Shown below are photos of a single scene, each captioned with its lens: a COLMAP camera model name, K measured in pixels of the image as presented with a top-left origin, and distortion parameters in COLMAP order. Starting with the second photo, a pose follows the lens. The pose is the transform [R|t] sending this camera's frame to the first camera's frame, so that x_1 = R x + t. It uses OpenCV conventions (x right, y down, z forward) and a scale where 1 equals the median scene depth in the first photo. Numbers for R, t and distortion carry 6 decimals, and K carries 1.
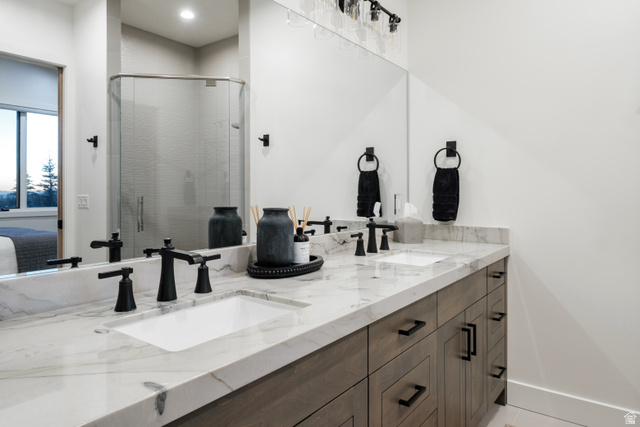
lens RADIAL K [[421.9, 0, 320.1], [0, 421.9, 191.8], [0, 0, 1]] dist [-0.001450, -0.000779]
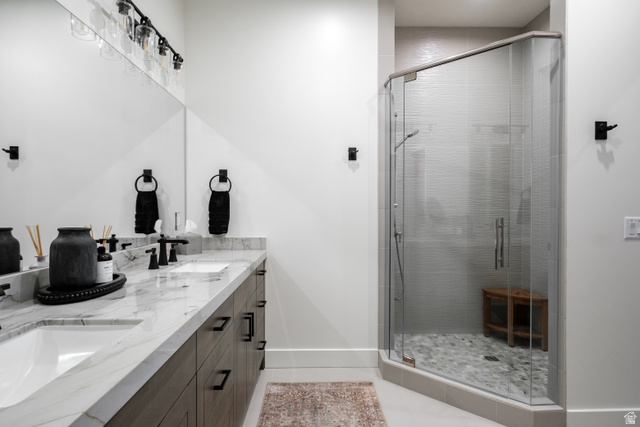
lens RADIAL K [[342.2, 0, 320.0], [0, 342.2, 213.5], [0, 0, 1]] dist [-0.000083, 0.000033]
pose [[0.785464, -0.004807, 0.618889, -0.105413], [-0.001377, 0.999954, 0.009514, -0.001005], [-0.618906, -0.008325, 0.785421, 0.040549]]
